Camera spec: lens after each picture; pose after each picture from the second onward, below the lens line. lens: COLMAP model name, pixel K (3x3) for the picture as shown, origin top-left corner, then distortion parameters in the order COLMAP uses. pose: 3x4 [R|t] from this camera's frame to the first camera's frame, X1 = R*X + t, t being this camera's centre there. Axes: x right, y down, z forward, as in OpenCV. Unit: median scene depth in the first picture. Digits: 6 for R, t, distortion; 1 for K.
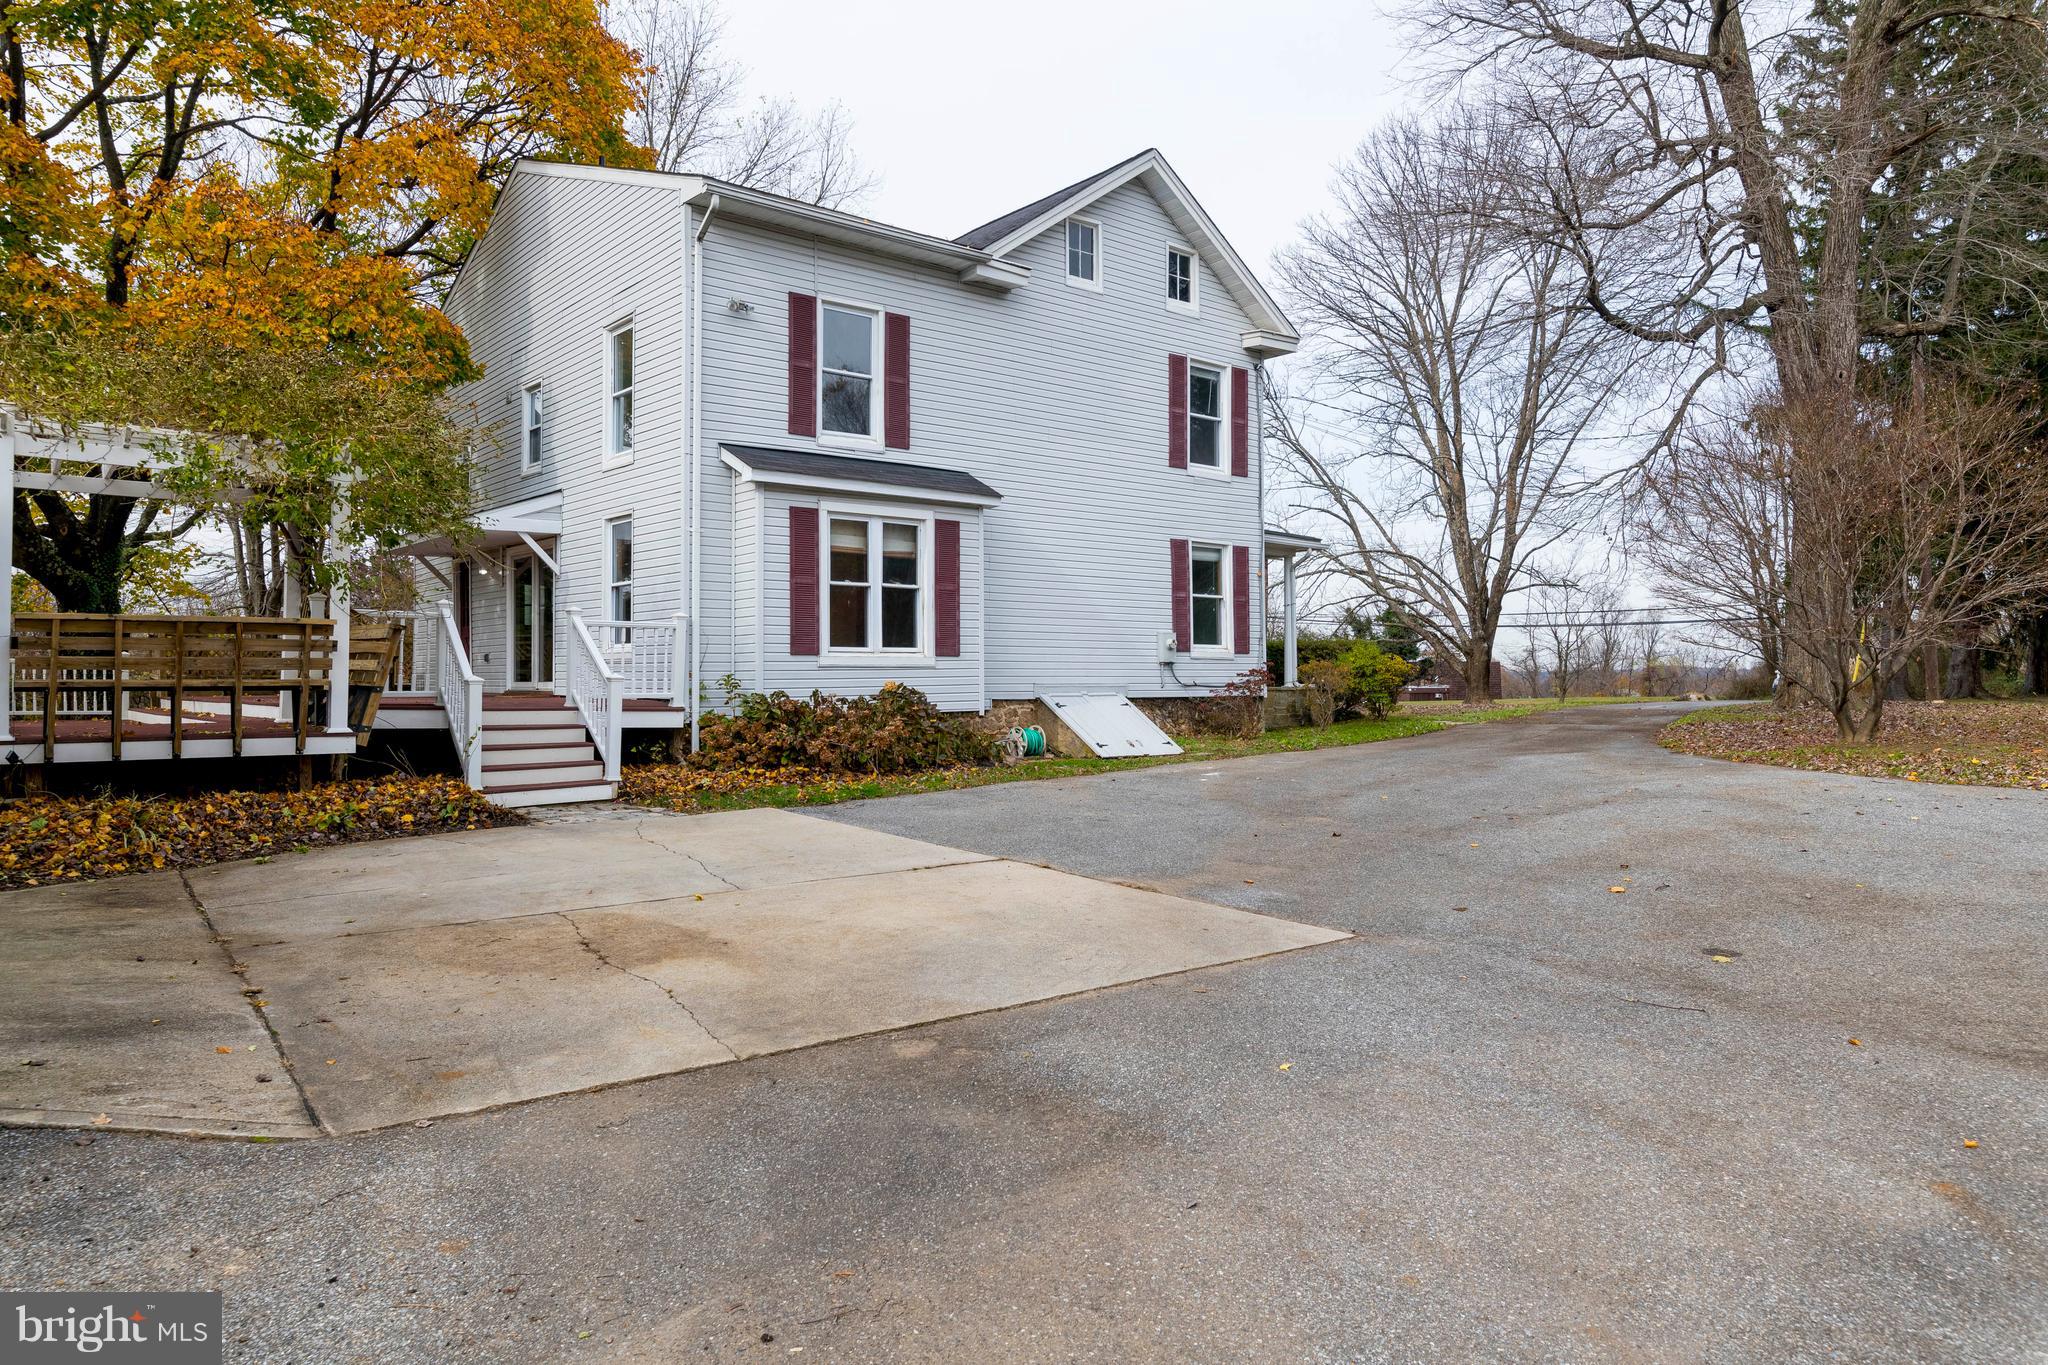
lens RADIAL K [[1314.9, 0, 1022.2], [0, 1314.9, 687.8], [0, 0, 1]] dist [-0.009941, -0.000762]
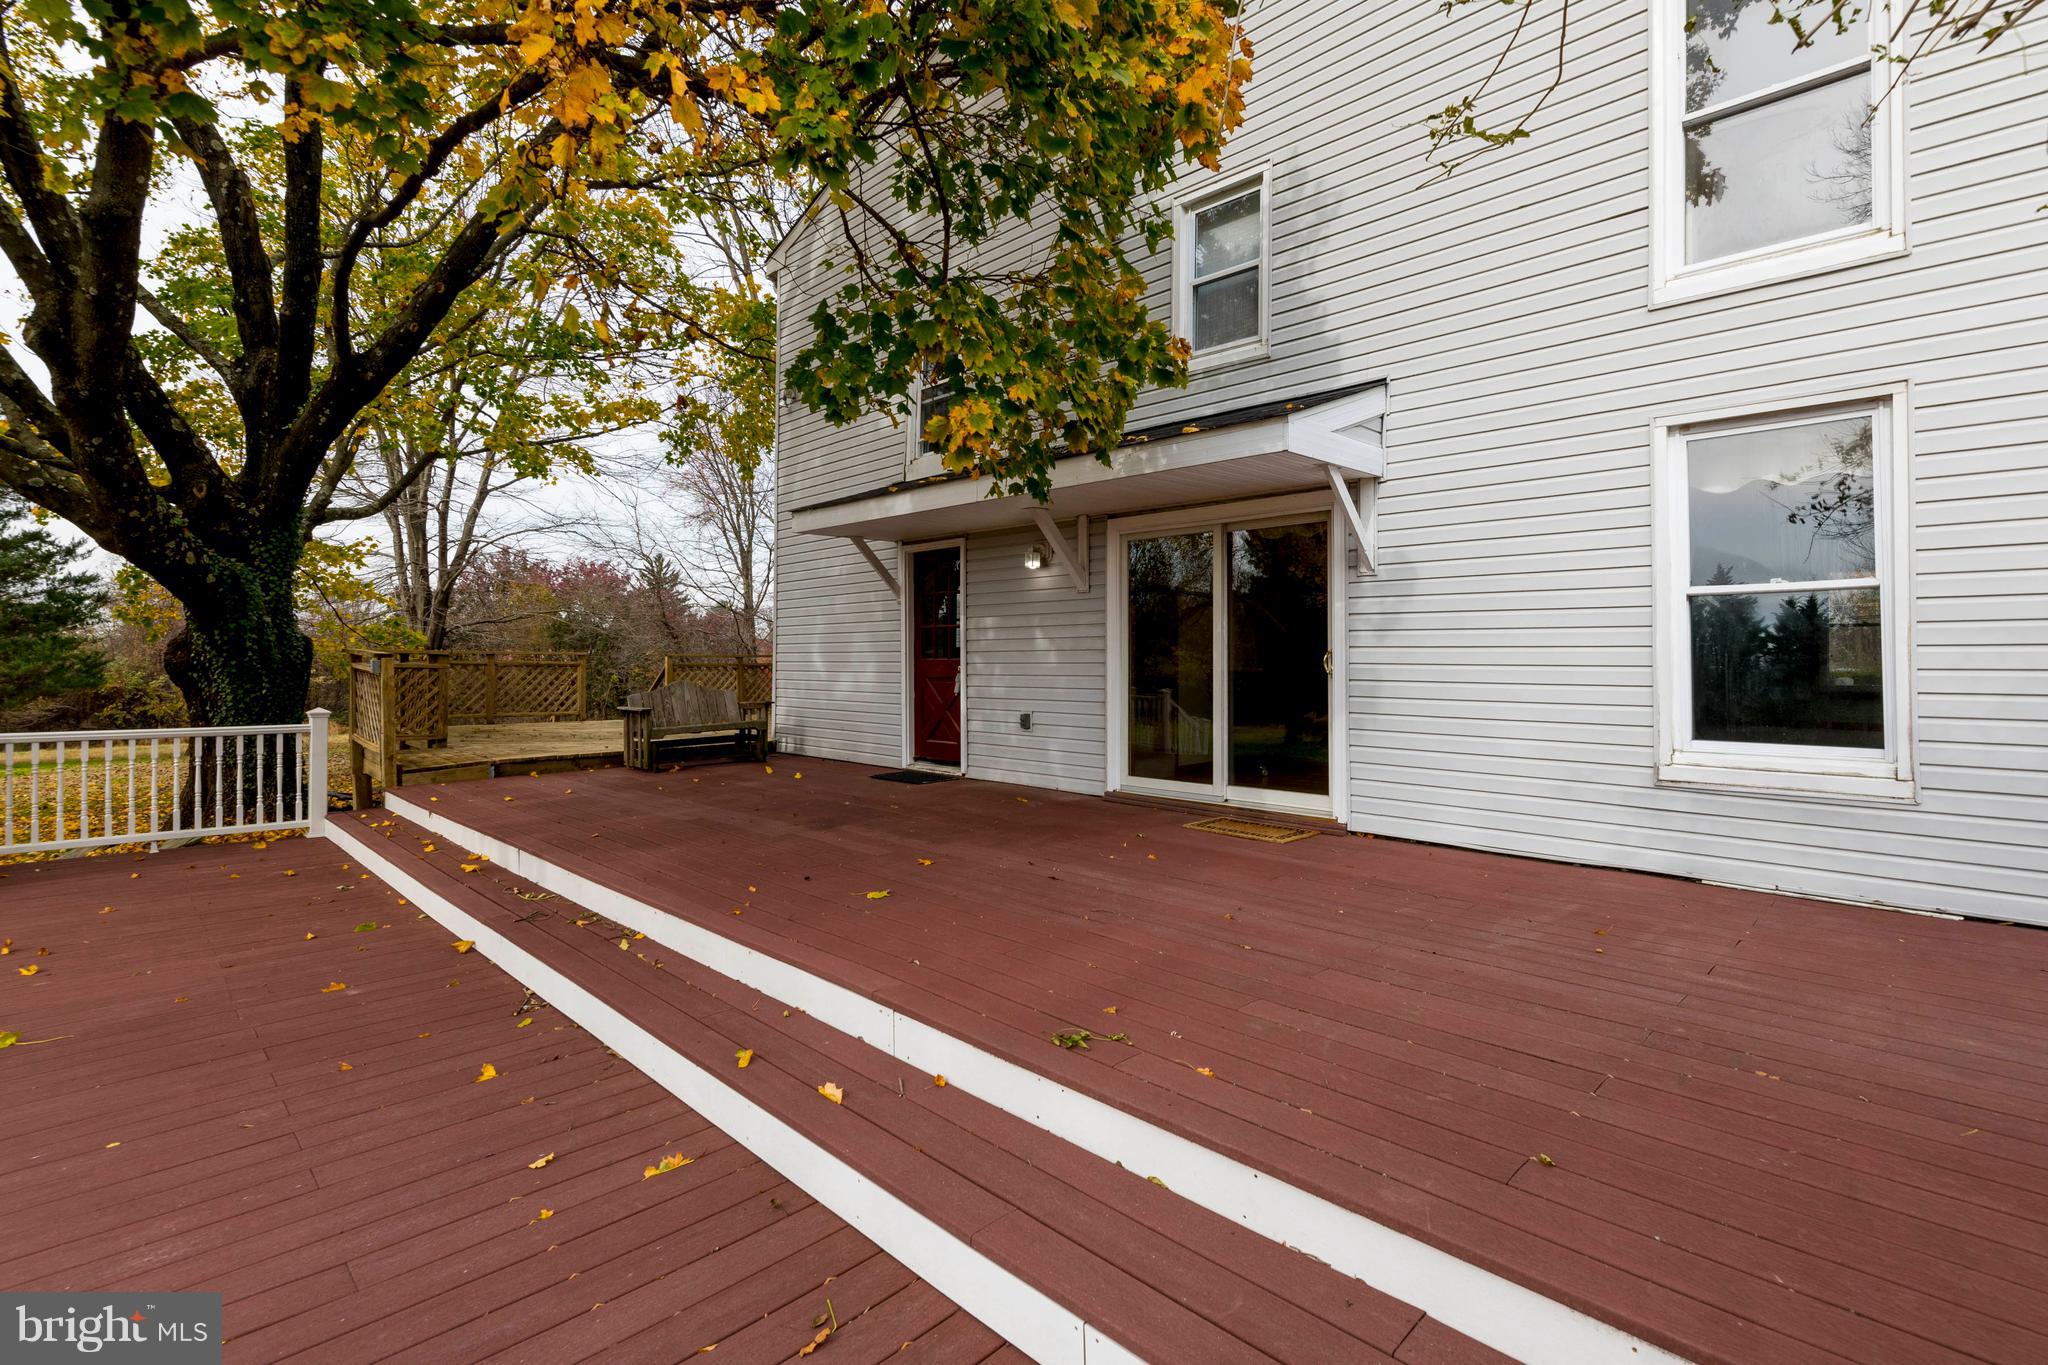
lens RADIAL K [[958.1, 0, 1025.4], [0, 958.1, 667.7], [0, 0, 1]] dist [0.005913, 0.000945]
pose [[0.996816, 0.002083, 0.079706, -0.387971], [-0.002101, 0.999998, 0.000147, -0.039827], [-0.079706, -0.000314, 0.996818, 0.526298]]
